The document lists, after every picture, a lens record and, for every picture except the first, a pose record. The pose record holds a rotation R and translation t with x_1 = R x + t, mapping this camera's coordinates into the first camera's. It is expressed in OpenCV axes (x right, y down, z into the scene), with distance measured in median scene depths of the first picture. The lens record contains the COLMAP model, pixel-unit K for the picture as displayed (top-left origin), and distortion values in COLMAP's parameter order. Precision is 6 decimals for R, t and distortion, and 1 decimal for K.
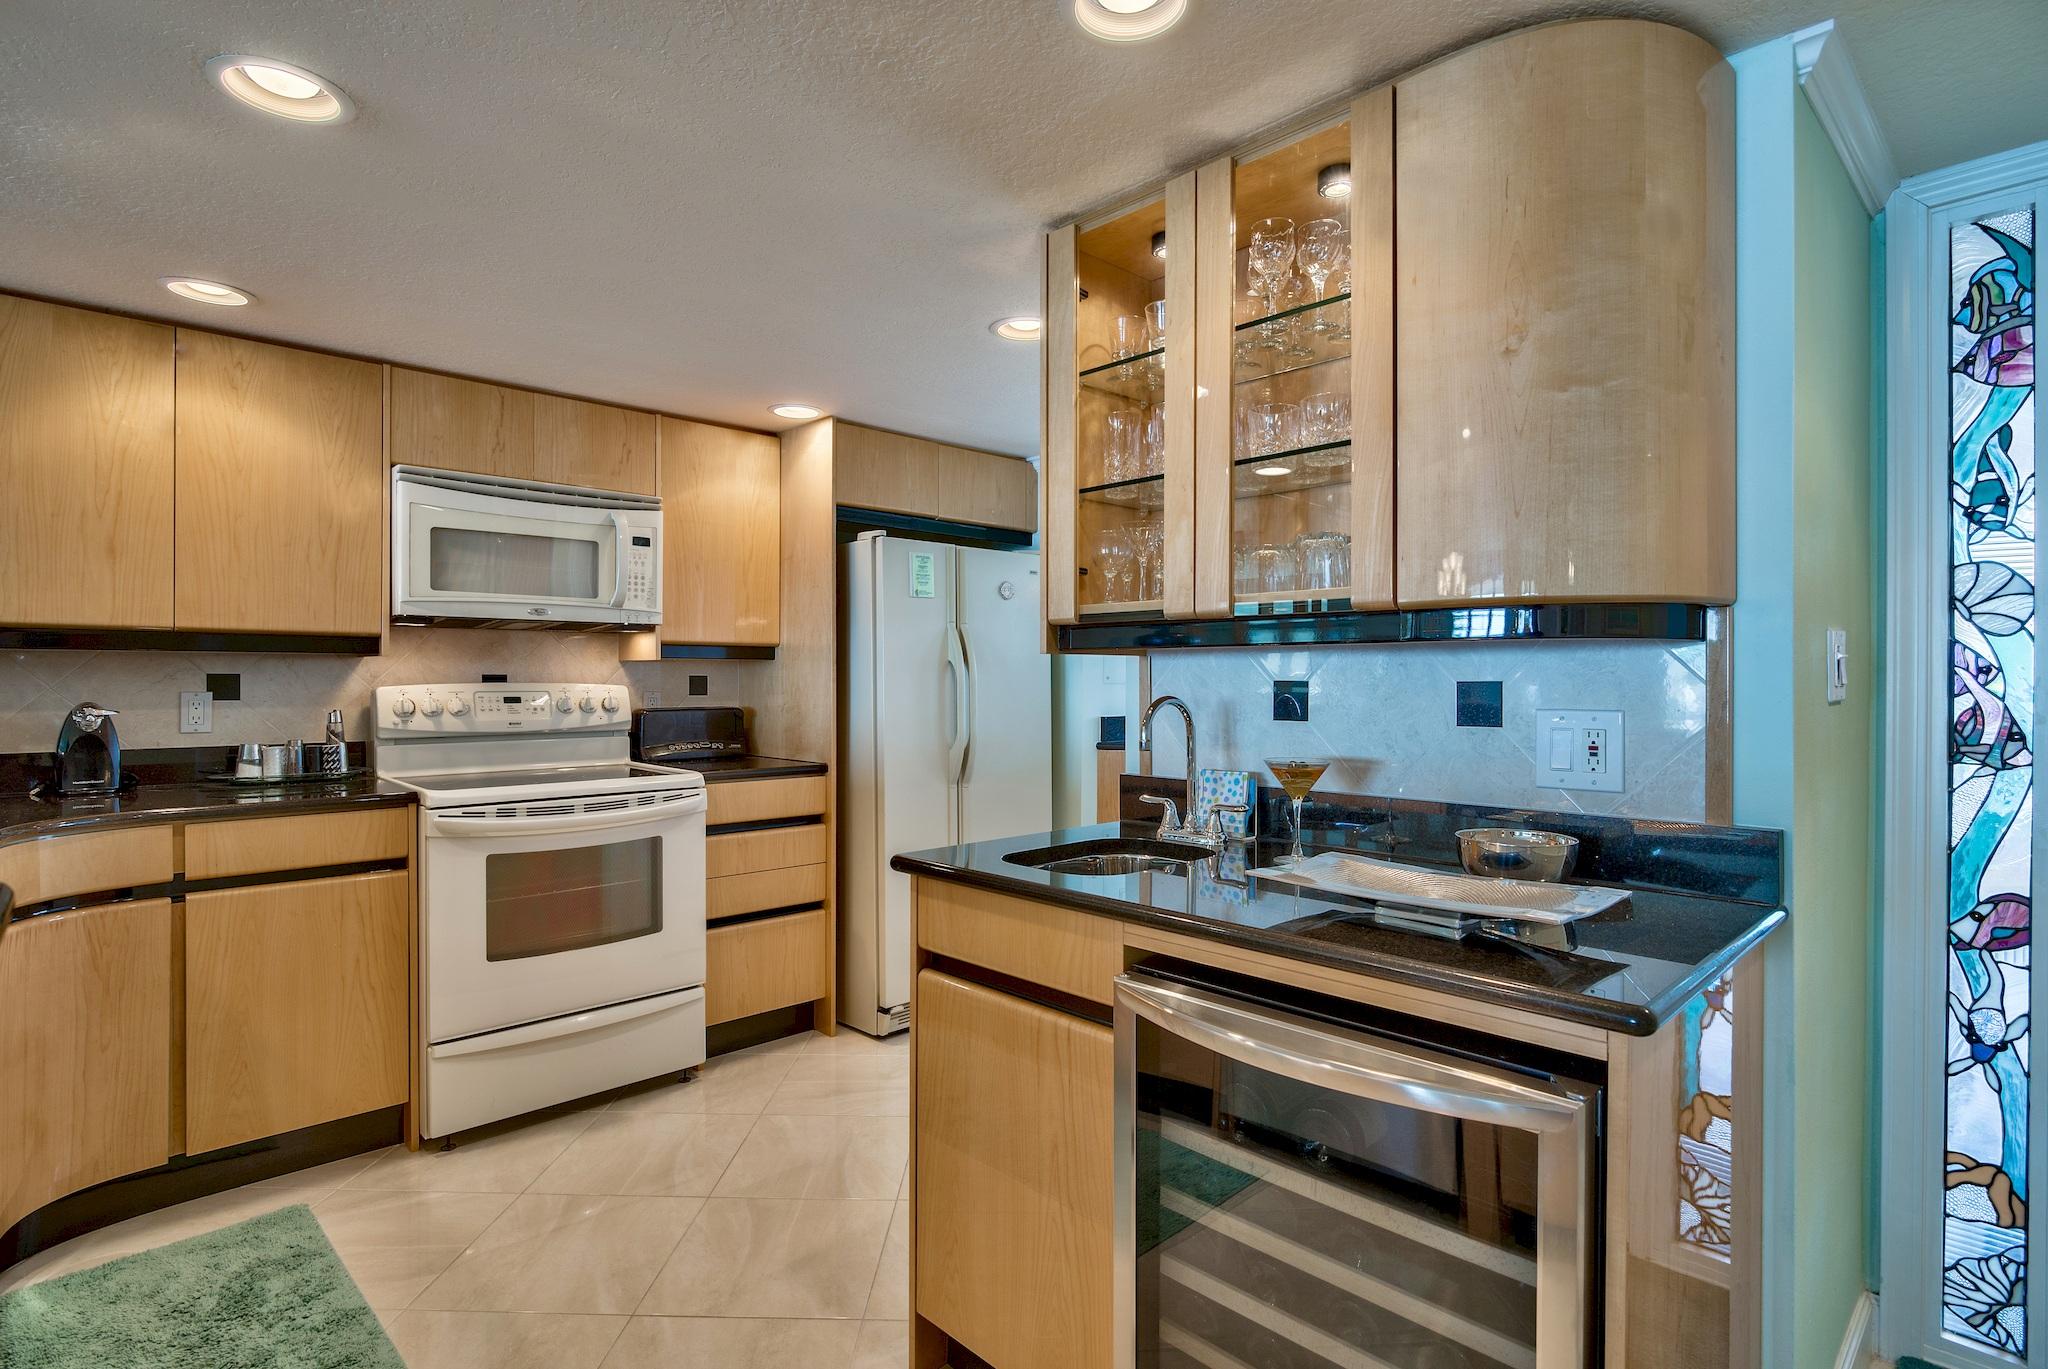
lens RADIAL K [[1029.1, 0, 966.8], [0, 1029.1, 683.8], [0, 0, 1]] dist [-0.001273, -0.000215]
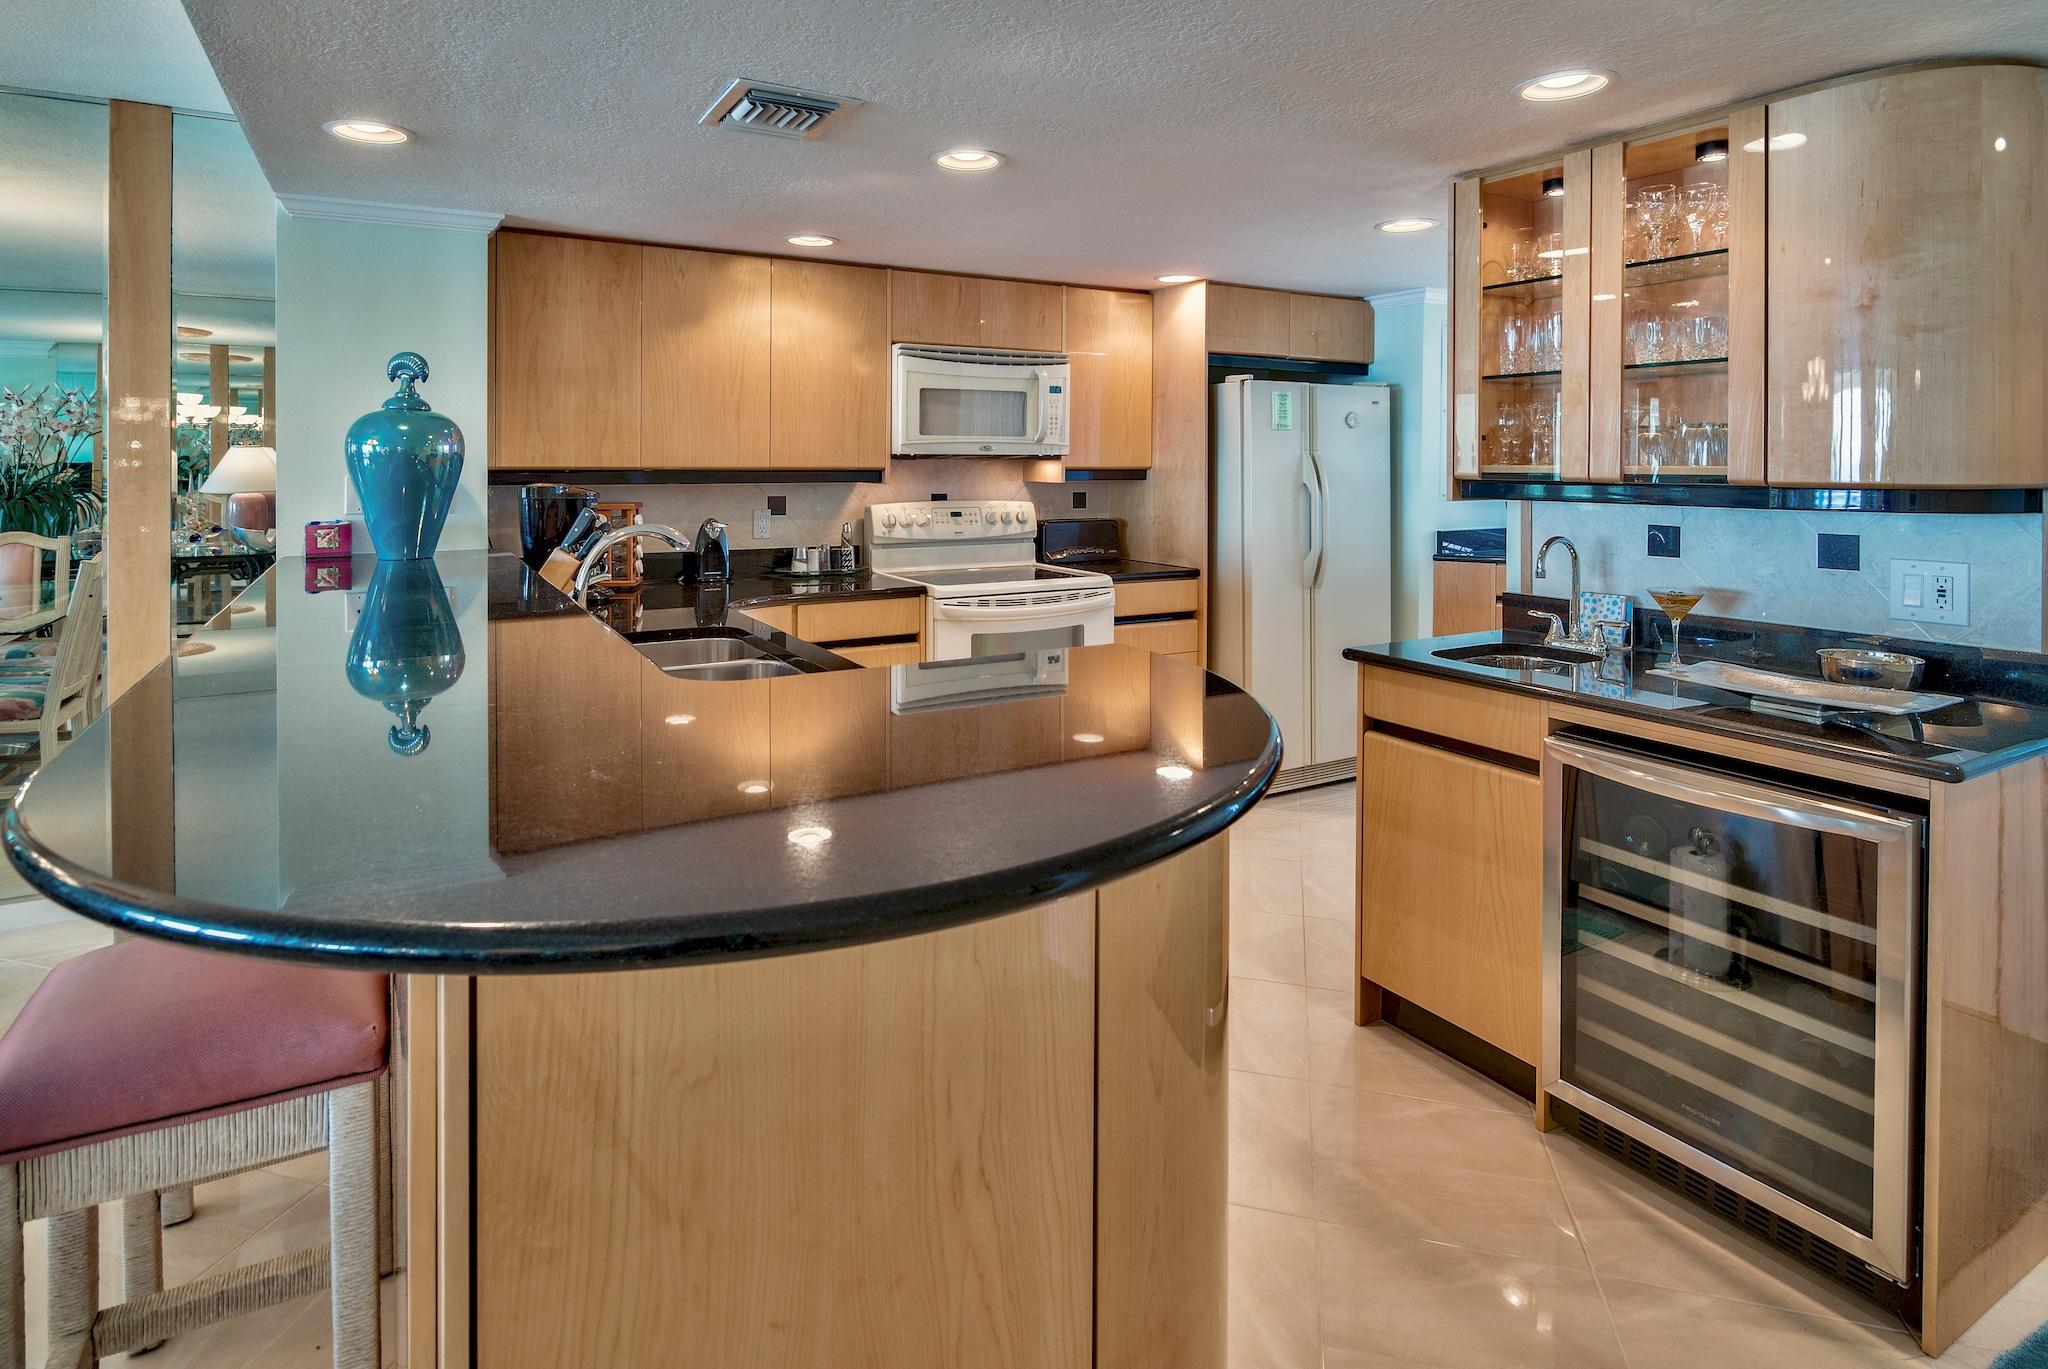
lens RADIAL K [[1048.5, 0, 940.4], [0, 1048.5, 471.8], [0, 0, 1]] dist [-0.001216, 0.000031]
pose [[0.968757, 0.004054, -0.247978, -0.169733], [-0.003670, 0.999991, 0.002013, -0.050476], [0.247984, -0.001040, 0.968763, -0.350028]]
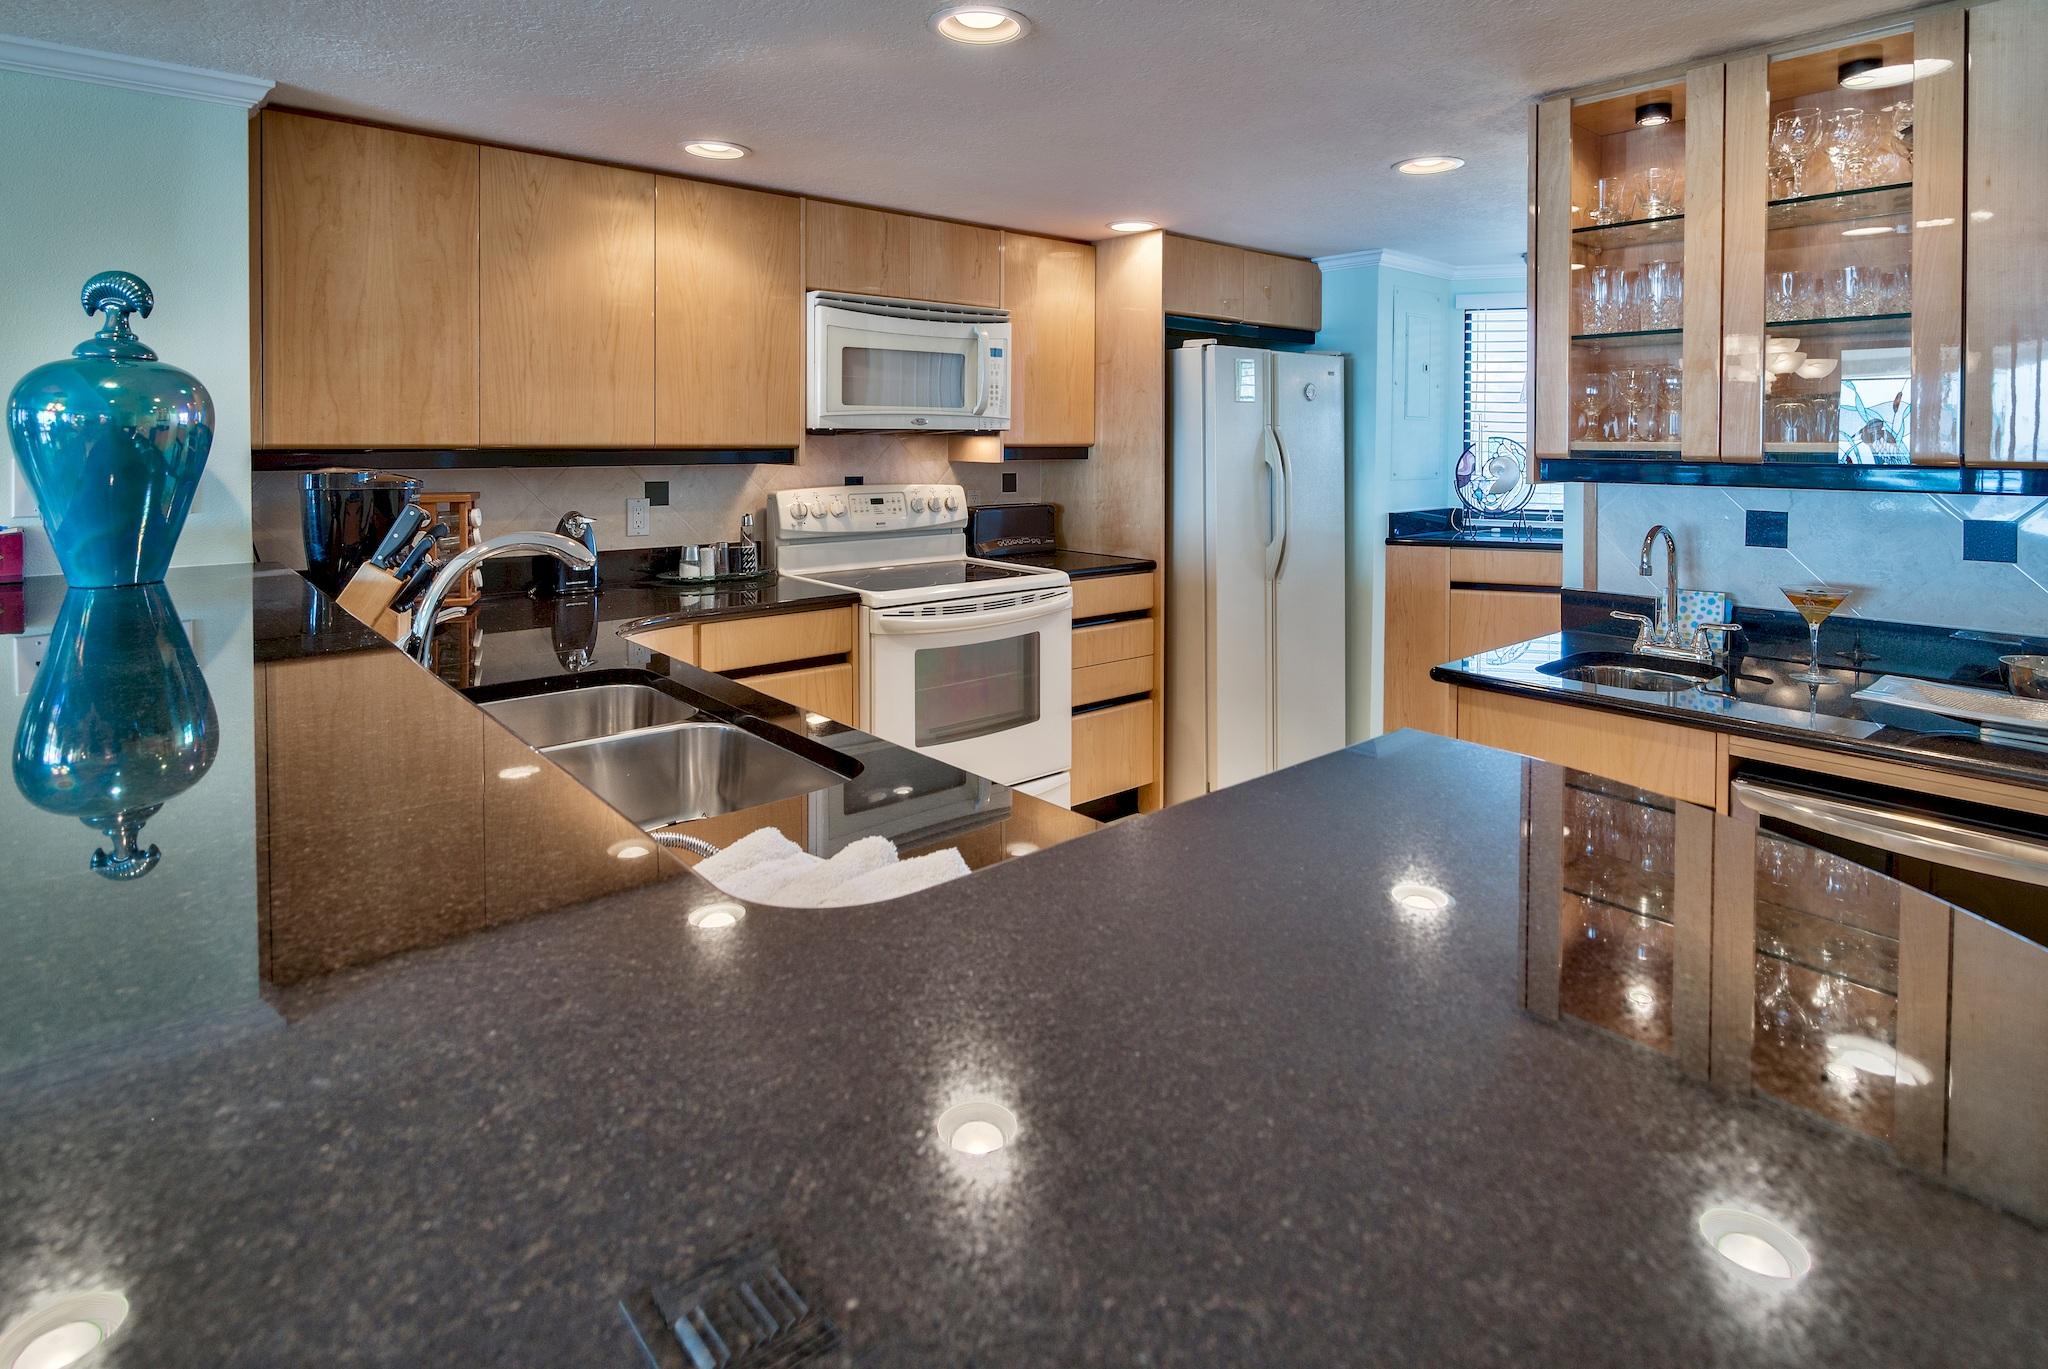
lens RADIAL K [[1079.6, 0, 985.7], [0, 1079.6, 460.4], [0, 0, 1]] dist [-0.001202, -0.000215]
pose [[0.998634, 0.002713, -0.052176, -0.339709], [-0.002085, 0.999925, 0.012069, -0.050991], [0.052205, -0.011944, 0.998565, -0.144494]]
